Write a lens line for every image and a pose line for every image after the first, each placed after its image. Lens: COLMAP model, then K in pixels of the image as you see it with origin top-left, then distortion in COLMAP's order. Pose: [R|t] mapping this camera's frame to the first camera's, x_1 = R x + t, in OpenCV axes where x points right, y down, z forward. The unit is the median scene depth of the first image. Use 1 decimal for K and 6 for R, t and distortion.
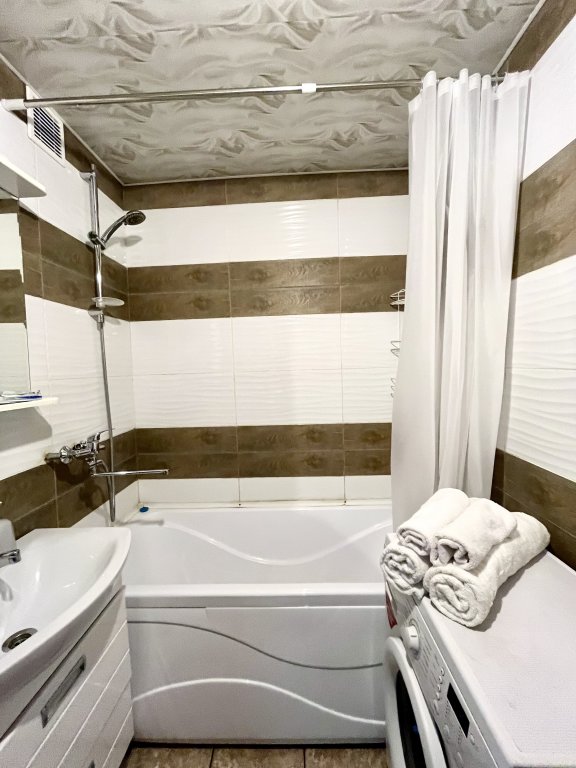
lens RADIAL K [[309.9, 0, 288.9], [0, 309.9, 384.3], [0, 0, 1]] dist [-0.008342, 0.001990]
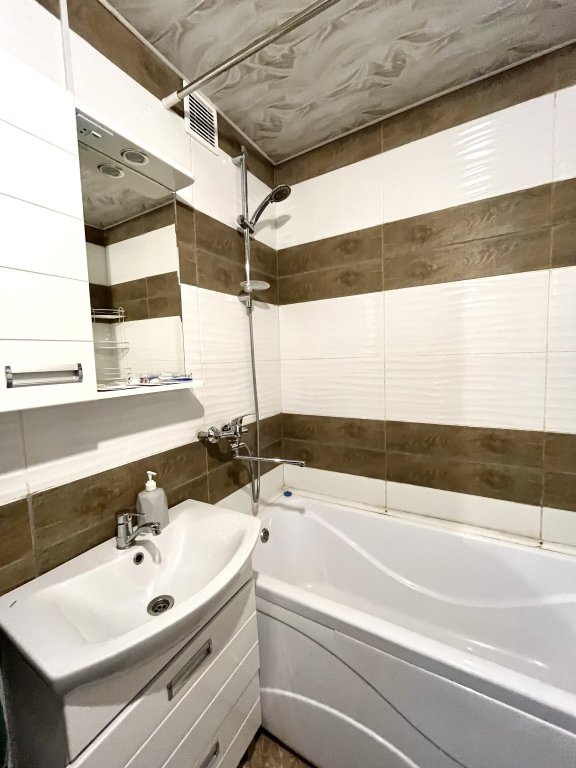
lens RADIAL K [[309.9, 0, 288.0], [0, 309.9, 384.3], [0, 0, 1]] dist [-0.008342, 0.001990]
pose [[0.875336, 0.042828, -0.481615, 0.001808], [-0.019927, 0.998419, 0.052567, -0.003465], [0.483105, -0.036417, 0.874805, 0.155482]]
